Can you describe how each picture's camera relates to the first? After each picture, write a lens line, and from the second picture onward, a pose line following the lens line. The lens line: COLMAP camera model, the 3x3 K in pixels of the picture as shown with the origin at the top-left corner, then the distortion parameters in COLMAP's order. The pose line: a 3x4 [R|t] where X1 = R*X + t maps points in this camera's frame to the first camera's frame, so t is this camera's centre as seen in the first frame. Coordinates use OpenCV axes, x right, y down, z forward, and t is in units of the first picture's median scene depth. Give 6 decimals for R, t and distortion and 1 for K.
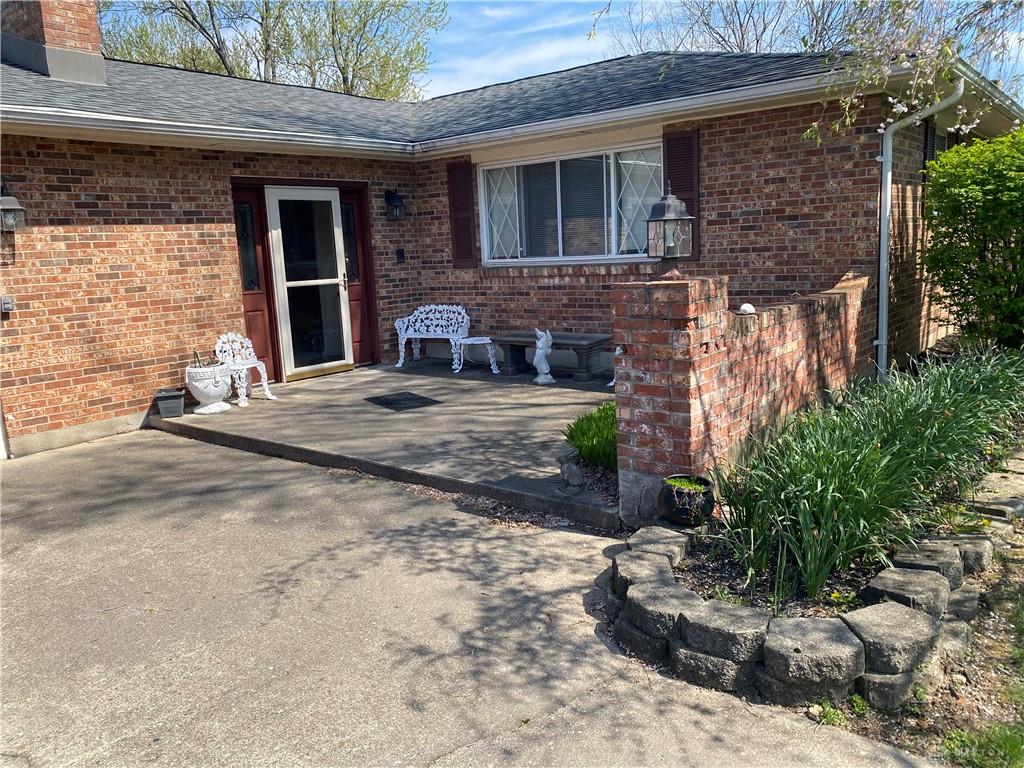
lens RADIAL K [[792.7, 0, 511.6], [0, 792.7, 382.8], [0, 0, 1]] dist [-0.006352, -0.002730]
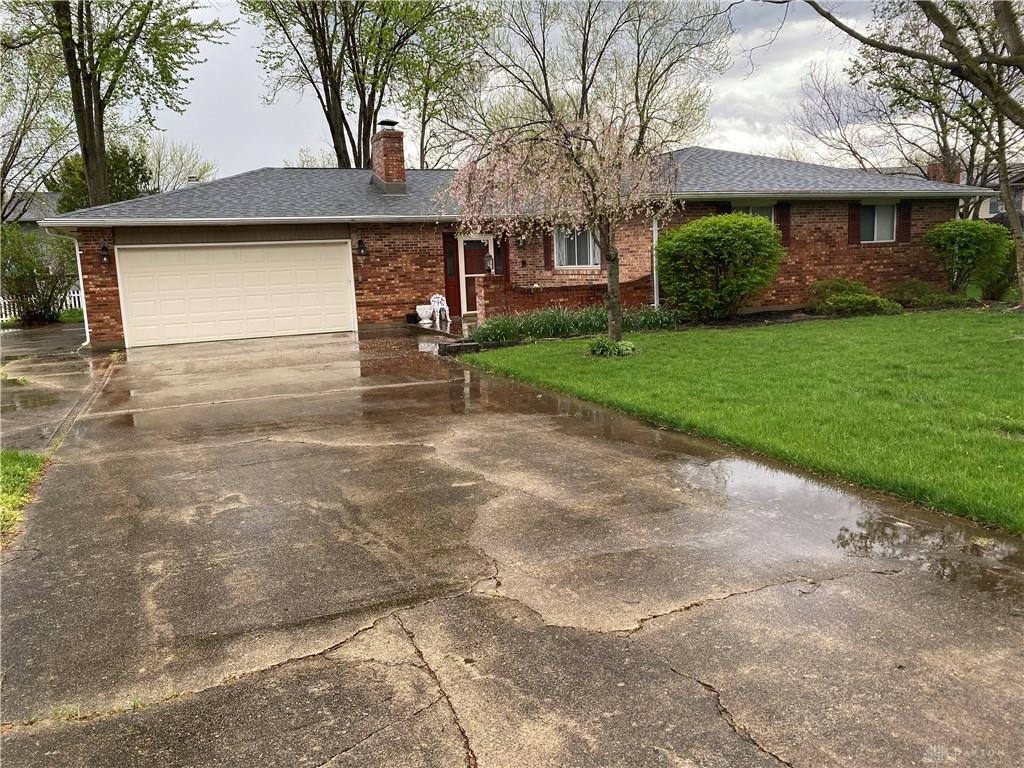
lens RADIAL K [[792.7, 0, 512.7], [0, 792.7, 384.6], [0, 0, 1]] dist [-0.006352, -0.002730]
pose [[0.888052, 0.083227, -0.452146, 0.924568], [-0.080291, 0.996440, 0.025718, 0.125643], [0.452677, 0.013464, 0.891573, -1.027298]]
